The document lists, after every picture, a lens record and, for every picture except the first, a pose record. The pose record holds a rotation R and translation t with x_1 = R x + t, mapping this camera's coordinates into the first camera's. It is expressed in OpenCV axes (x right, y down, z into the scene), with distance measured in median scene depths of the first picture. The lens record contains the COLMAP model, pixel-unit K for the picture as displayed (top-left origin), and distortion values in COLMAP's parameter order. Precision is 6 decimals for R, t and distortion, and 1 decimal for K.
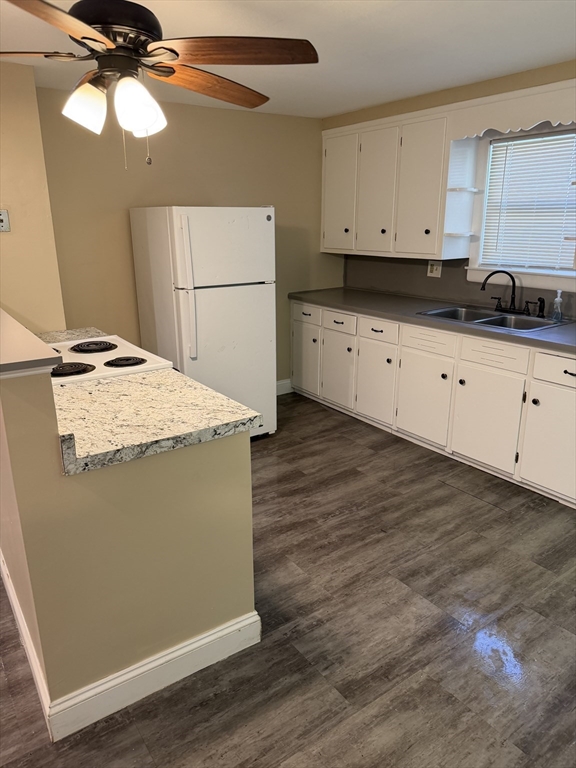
lens RADIAL K [[533.5, 0, 287.0], [0, 533.5, 383.4], [0, 0, 1]] dist [0.111279, -0.192806]
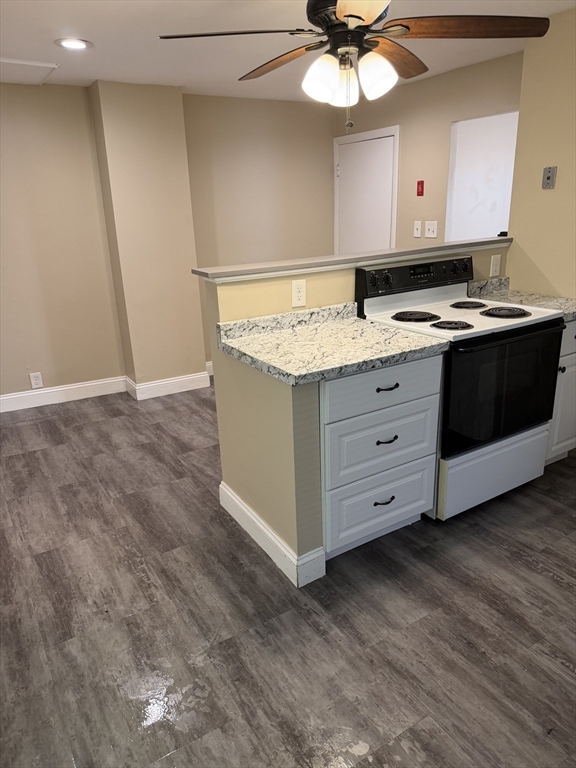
lens RADIAL K [[547.2, 0, 284.8], [0, 547.2, 383.0], [0, 0, 1]] dist [0.040598, -0.045358]
pose [[-0.062661, 0.327620, -0.942729, 0.868305], [-0.251293, 0.908974, 0.332592, -0.249927], [0.965881, 0.257742, 0.025372, 0.879239]]
